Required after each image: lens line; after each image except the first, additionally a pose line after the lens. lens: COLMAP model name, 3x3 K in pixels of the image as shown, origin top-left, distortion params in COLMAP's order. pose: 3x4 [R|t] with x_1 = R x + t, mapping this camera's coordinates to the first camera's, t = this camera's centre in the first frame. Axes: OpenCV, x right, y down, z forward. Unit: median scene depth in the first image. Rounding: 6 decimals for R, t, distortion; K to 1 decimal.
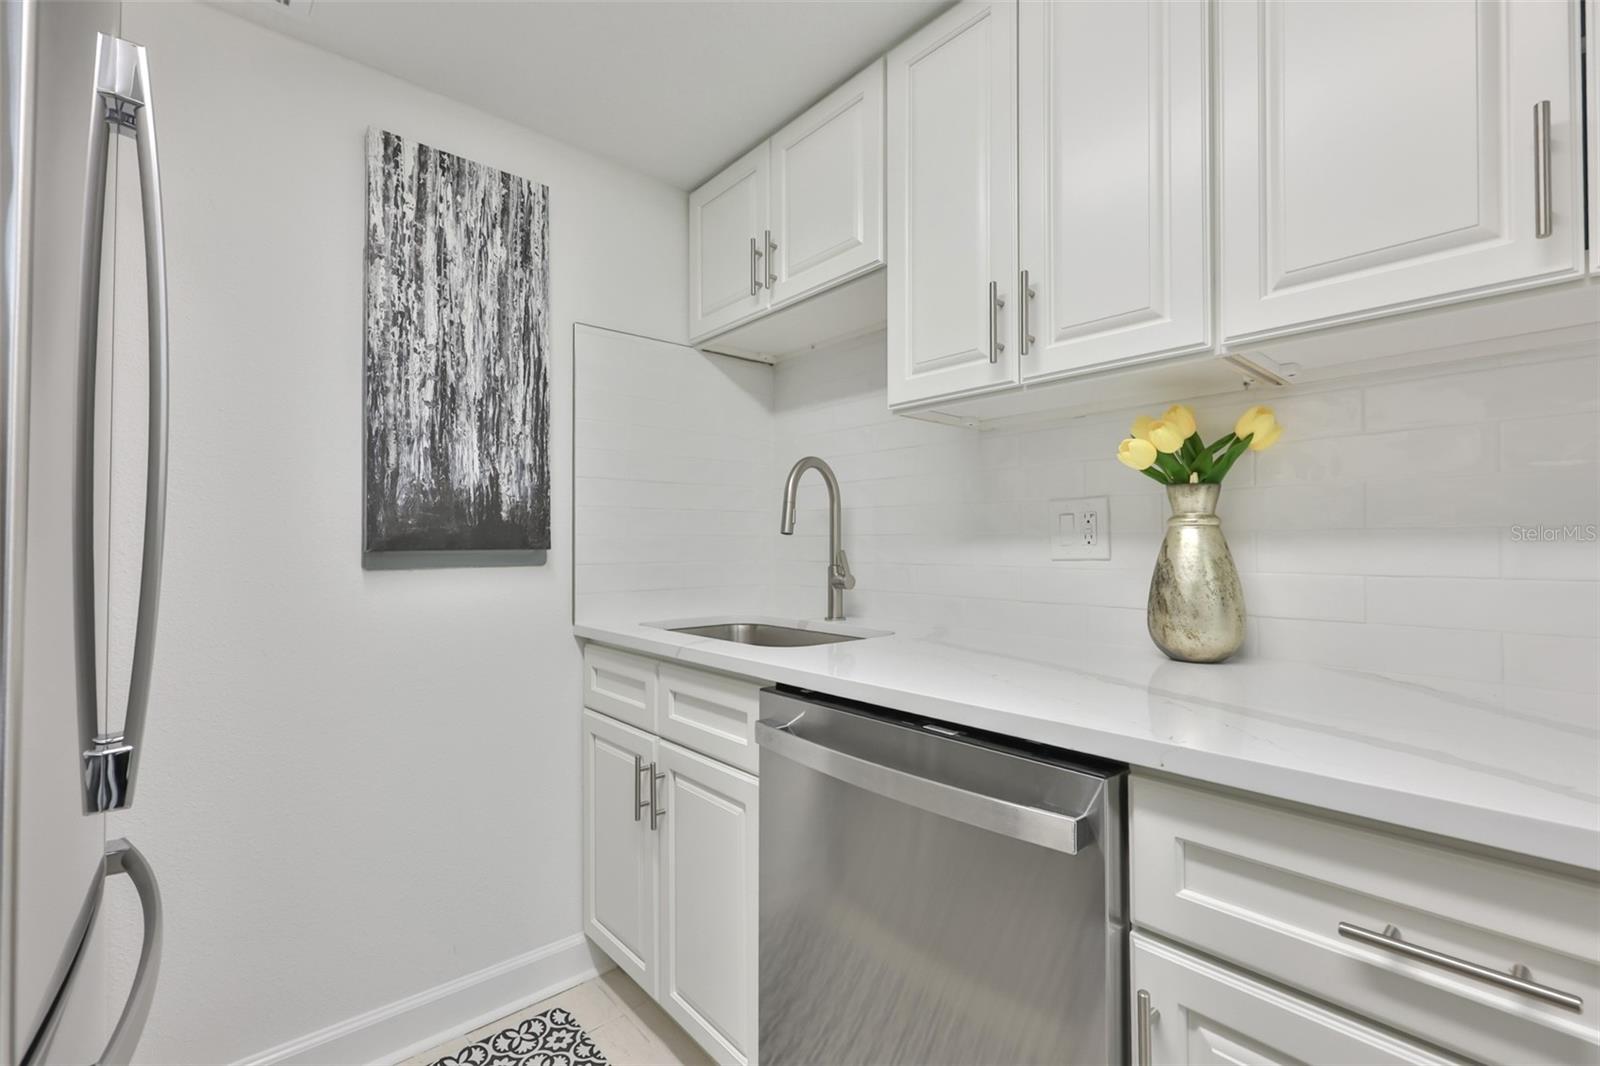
lens RADIAL K [[688.2, 0, 801.3], [0, 688.2, 537.5], [0, 0, 1]] dist [-0.001105, -0.000339]
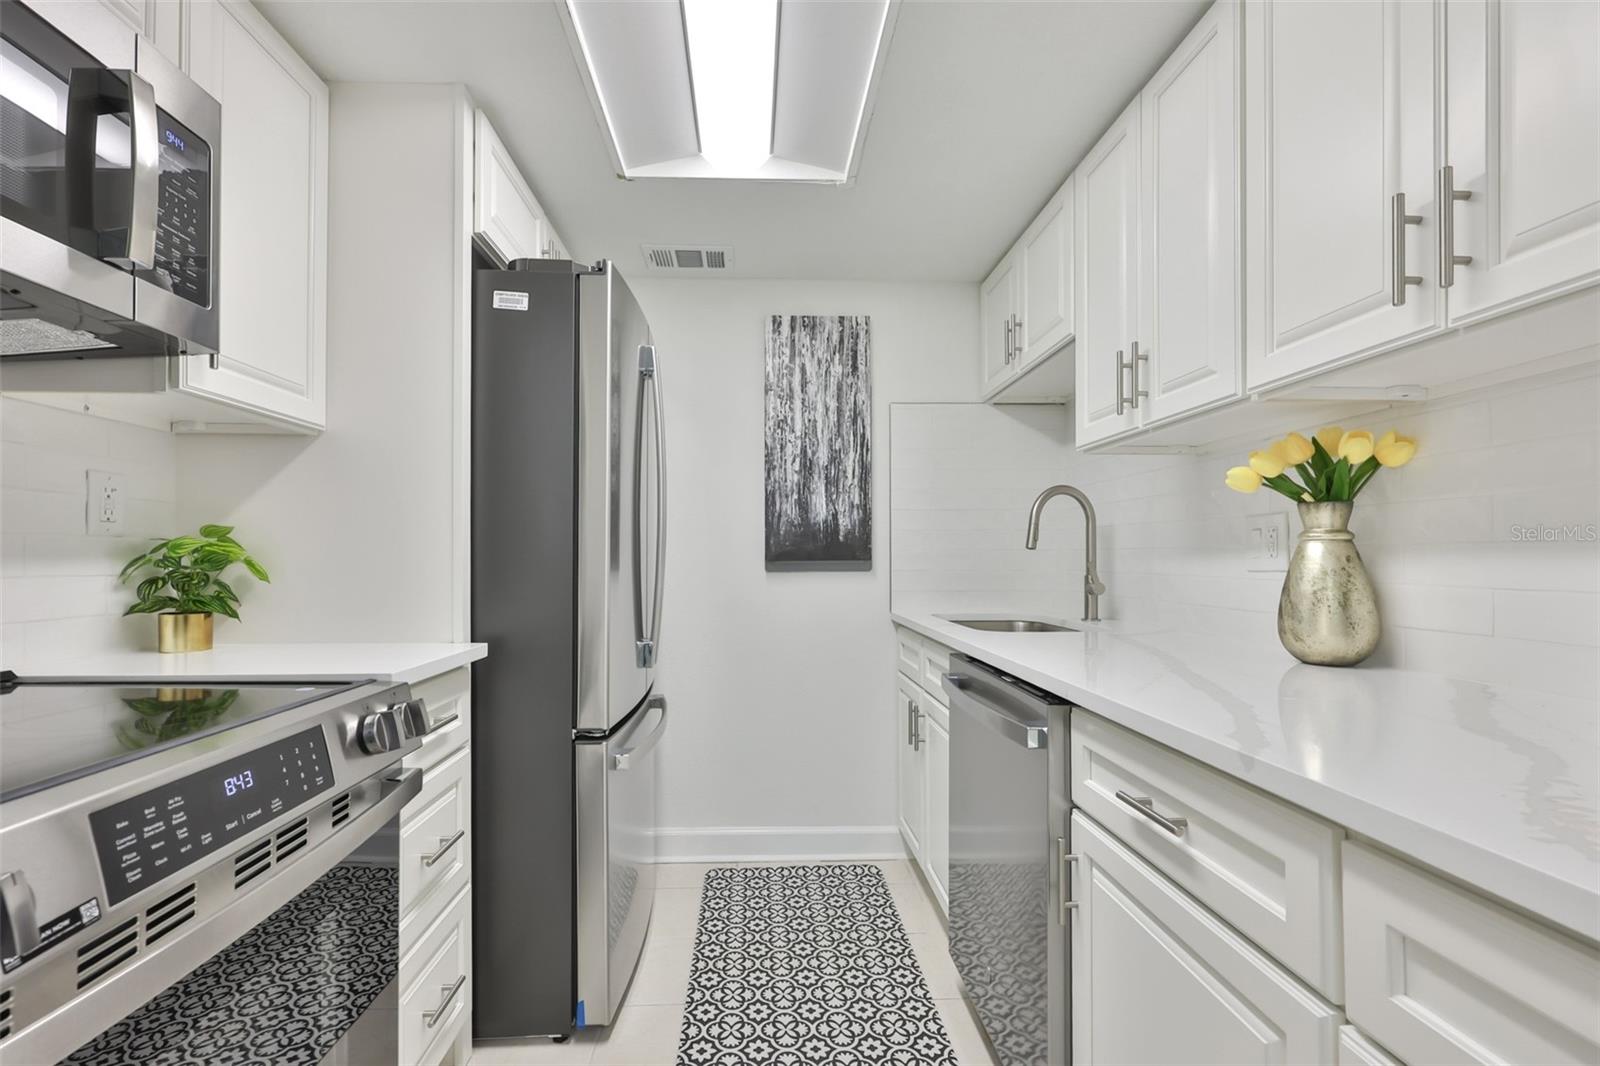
lens RADIAL K [[683.9, 0, 797.0], [0, 683.9, 555.8], [0, 0, 1]] dist [0.001071, 0.000119]
pose [[0.784991, -0.001100, -0.619506, 0.467395], [0.007362, 0.999944, 0.007553, -0.005343], [0.619463, -0.010490, 0.784955, -0.287974]]
